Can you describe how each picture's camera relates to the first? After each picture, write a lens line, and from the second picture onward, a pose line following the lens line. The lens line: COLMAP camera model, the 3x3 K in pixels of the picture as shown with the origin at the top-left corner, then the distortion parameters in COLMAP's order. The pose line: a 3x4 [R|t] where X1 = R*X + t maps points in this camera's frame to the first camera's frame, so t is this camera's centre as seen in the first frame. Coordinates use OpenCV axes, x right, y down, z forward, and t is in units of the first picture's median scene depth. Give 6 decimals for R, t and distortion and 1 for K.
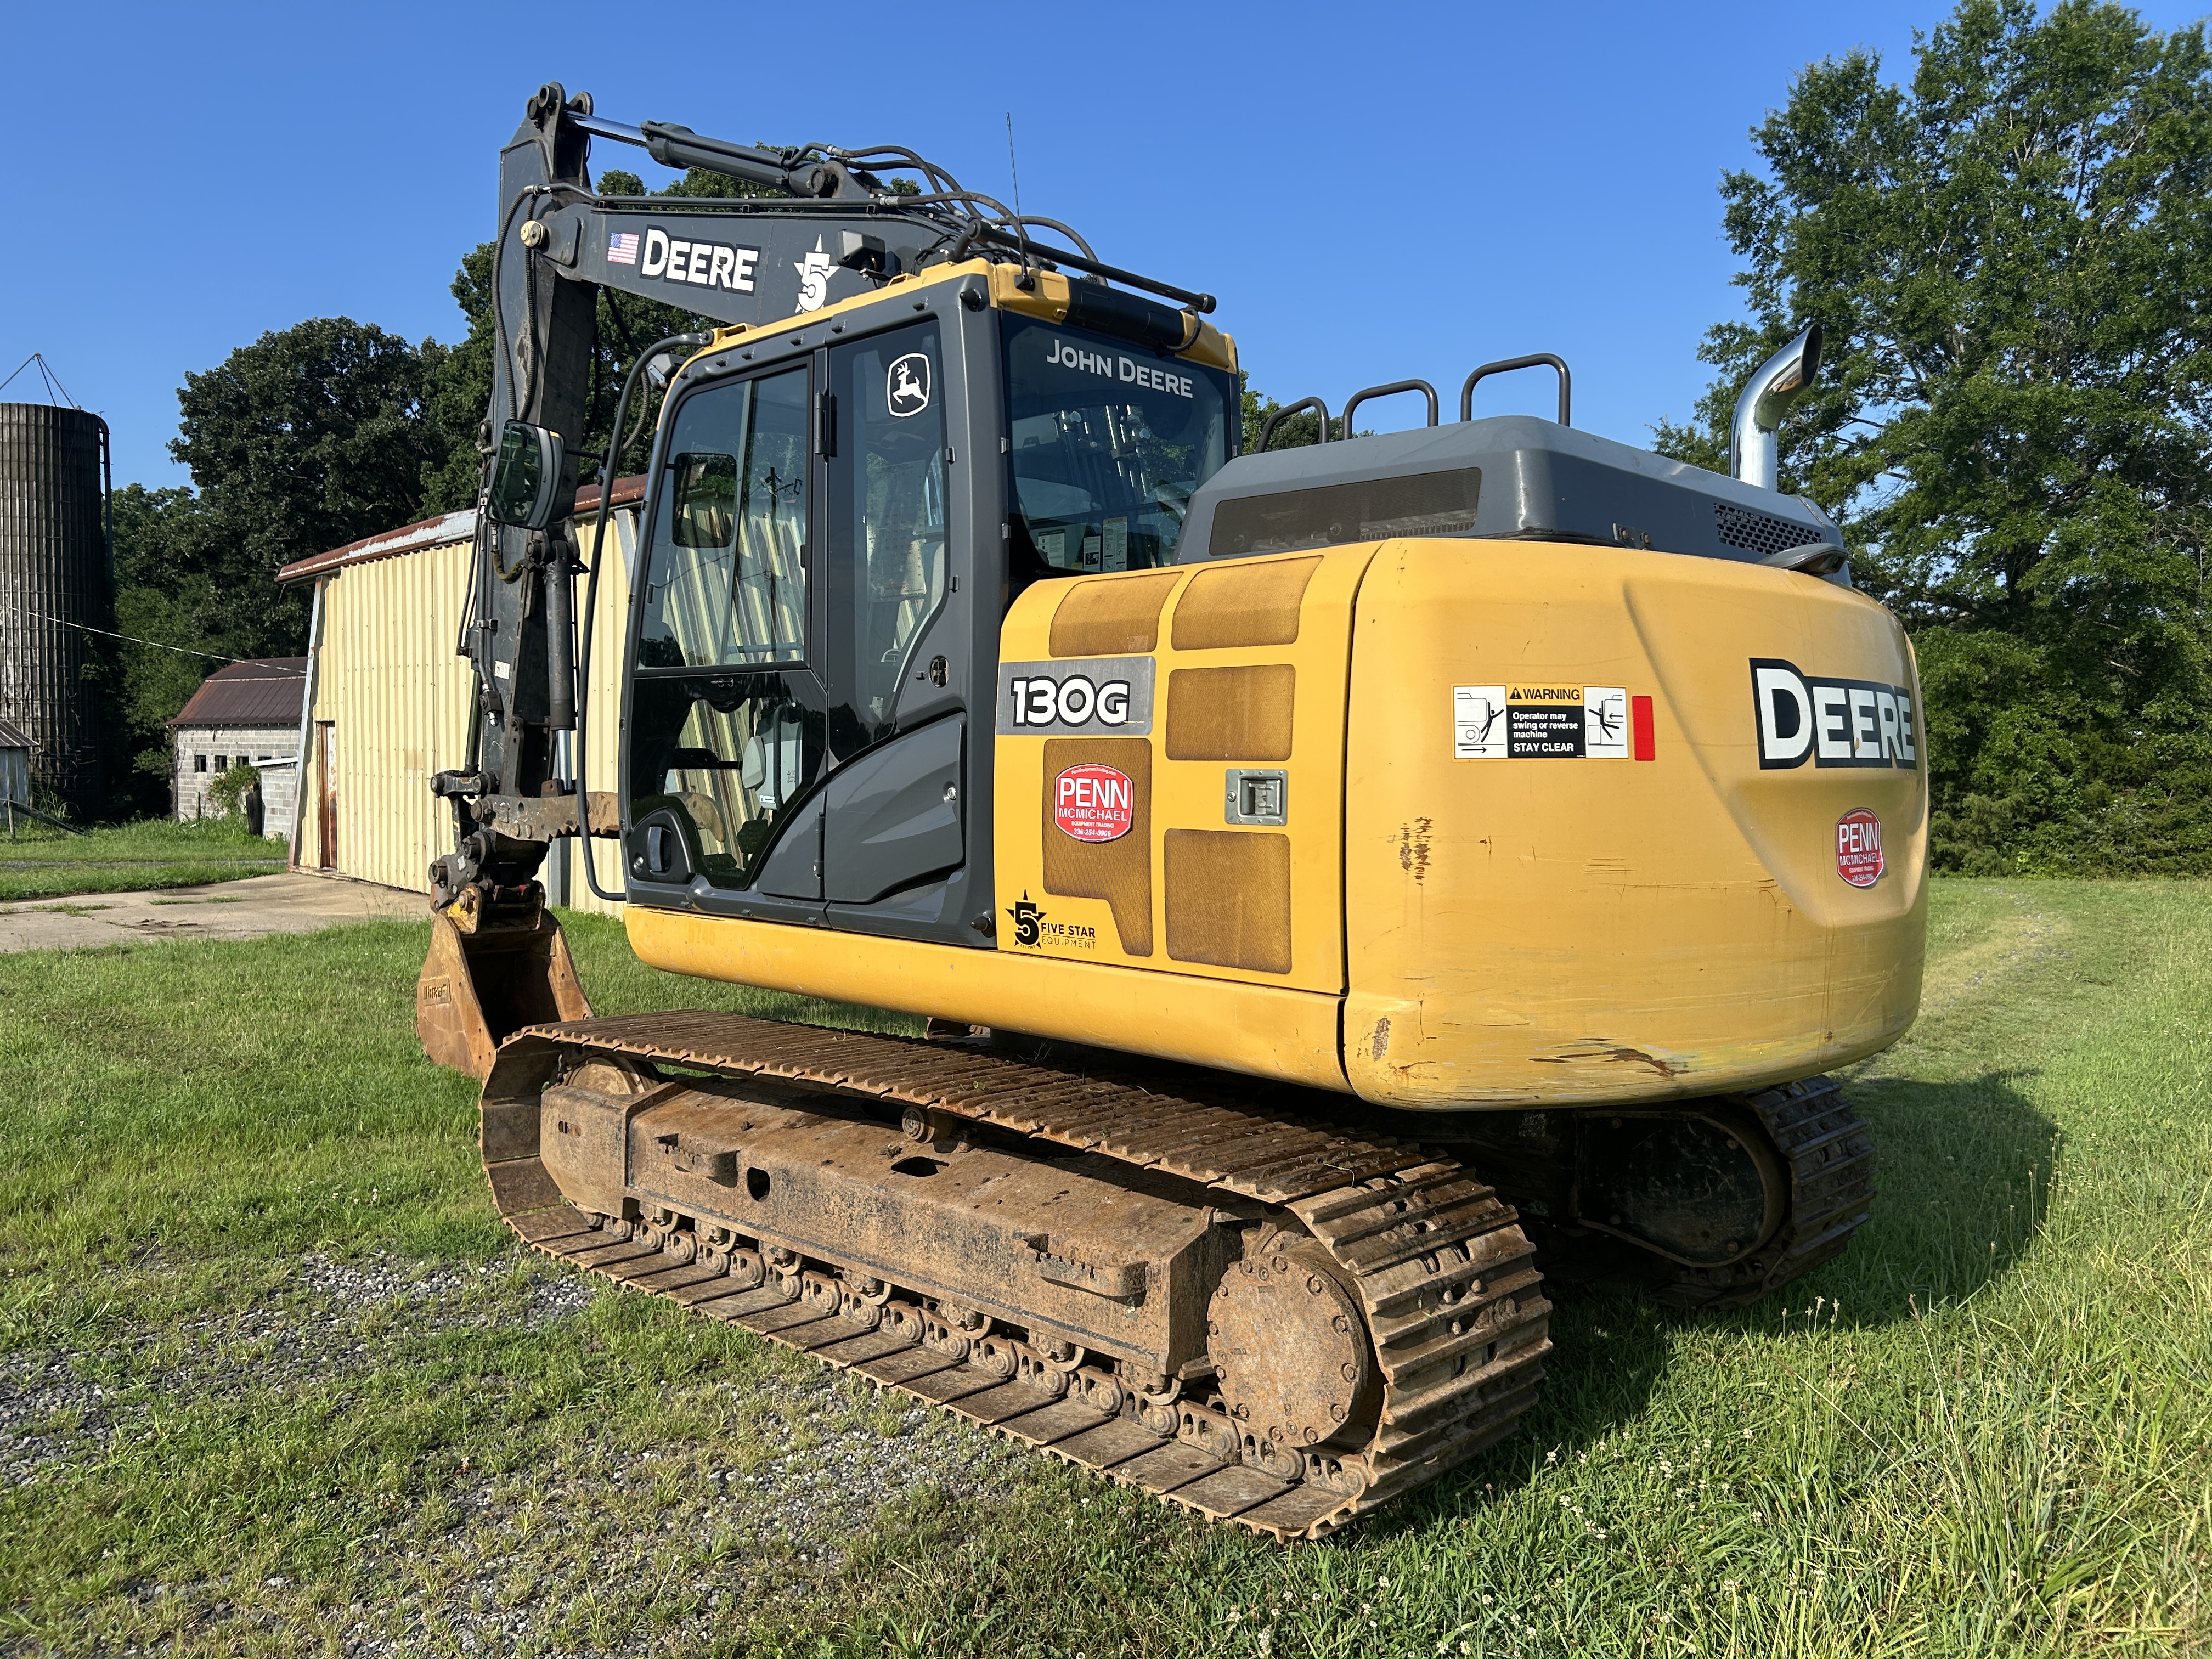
lens RADIAL K [[1680.1, 0, 1096.8], [0, 1680.1, 810.1], [0, 0, 1]] dist [0.052388, -0.058922]
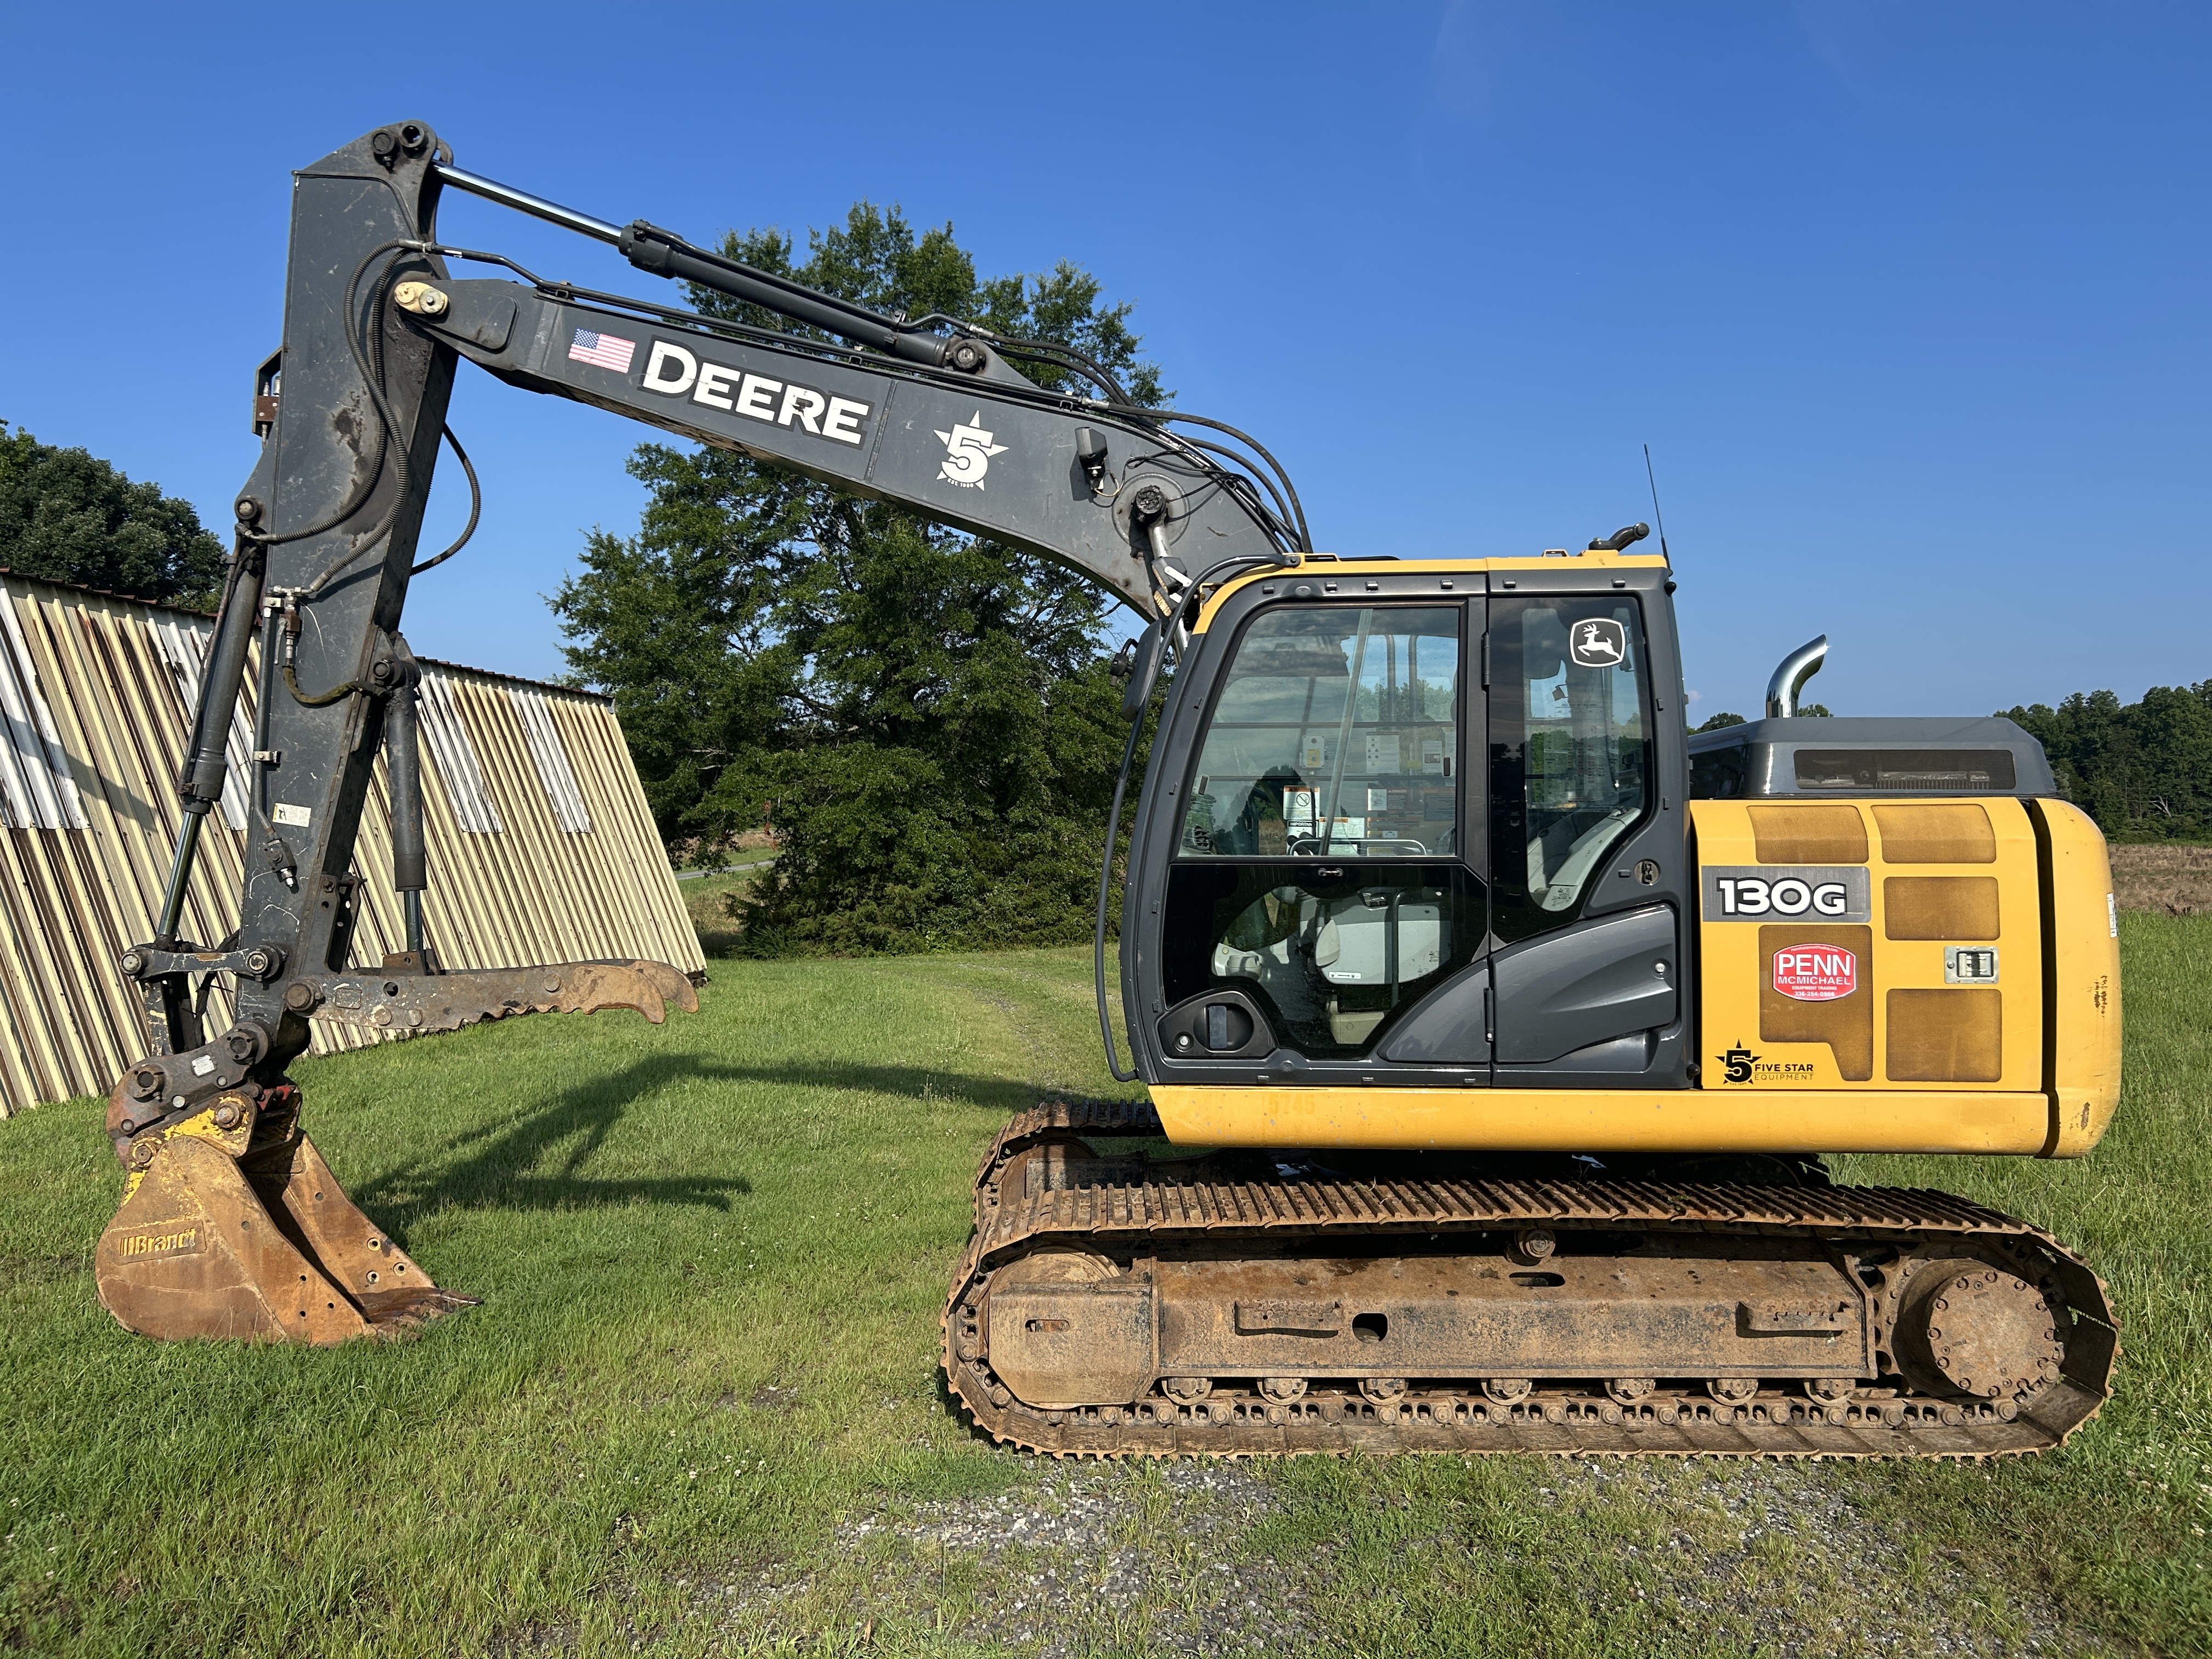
lens RADIAL K [[1680.1, 0, 1096.8], [0, 1680.1, 810.1], [0, 0, 1]] dist [0.052388, -0.058922]
pose [[0.736665, 0.005477, 0.676236, -1.152877], [0.027735, 0.998881, -0.038304, -0.083916], [-0.675689, 0.046973, 0.735689, 0.311734]]
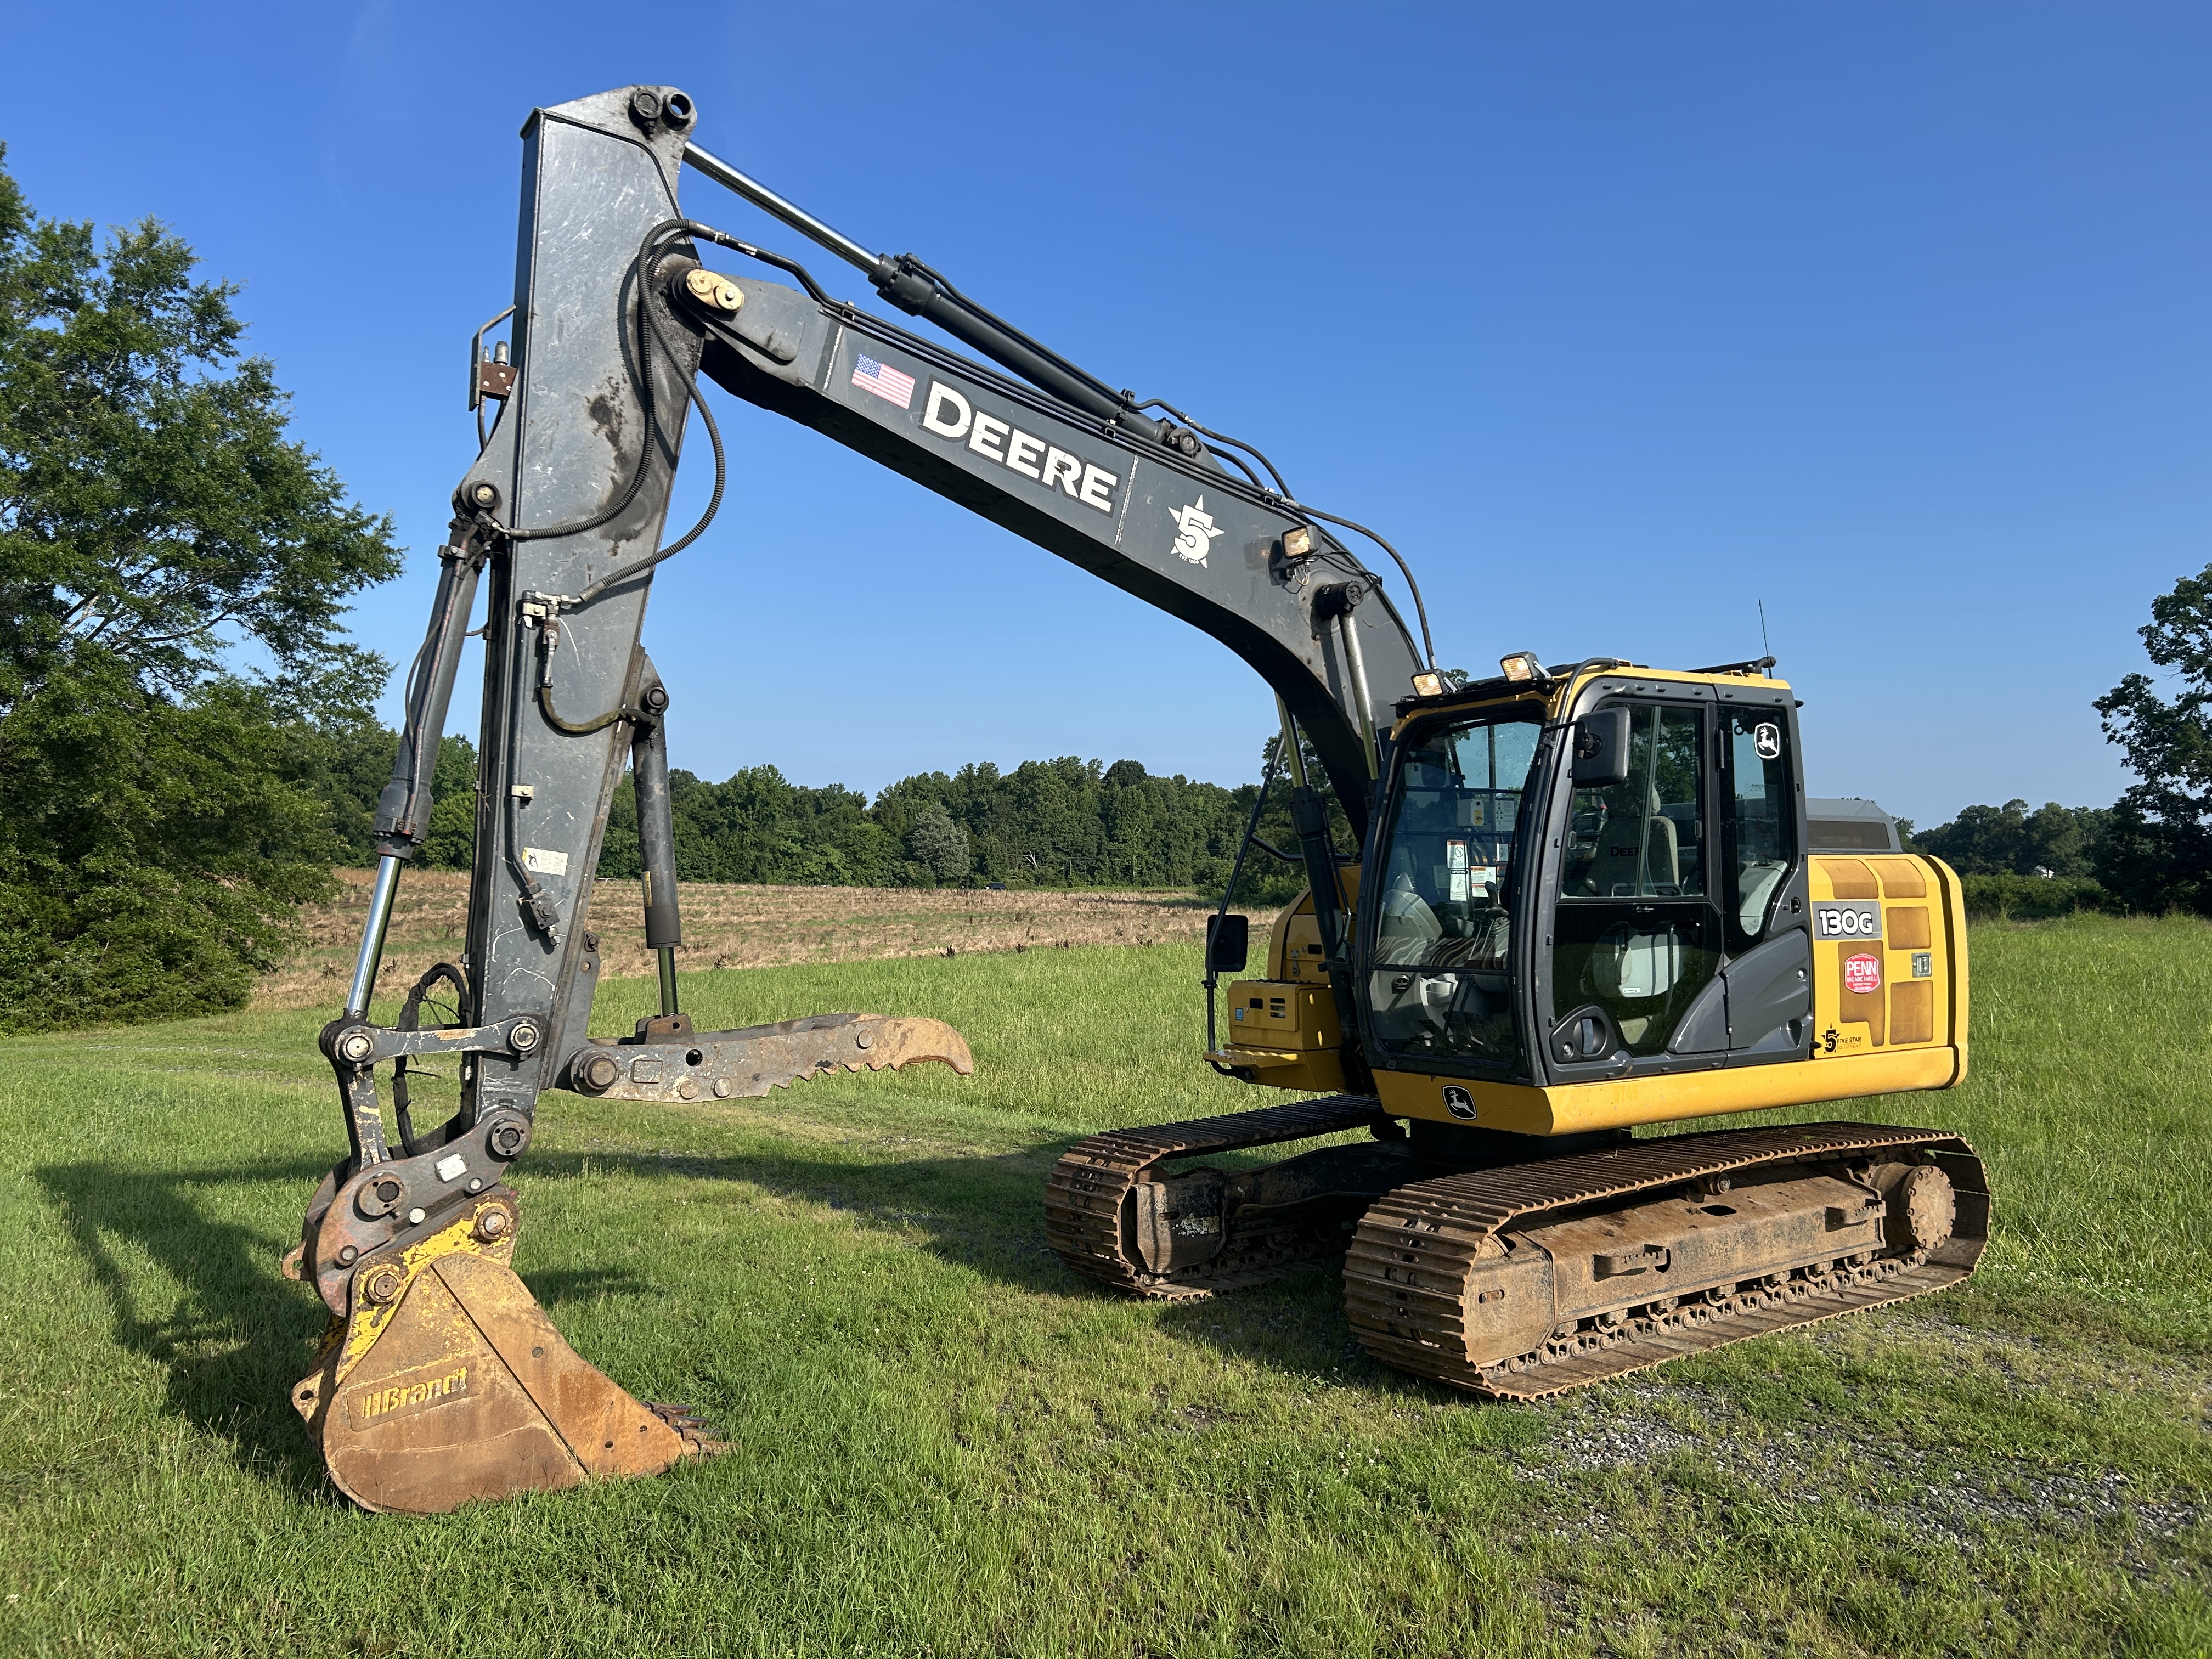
lens RADIAL K [[1676.3, 0, 1099.9], [0, 1676.3, 819.4], [0, 0, 1]] dist [0.093325, -0.152500]
pose [[0.203774, 0.031892, 0.978498, -1.832961], [0.040944, 0.998317, -0.041064, -0.119356], [-0.978161, 0.048432, 0.202126, 1.243190]]
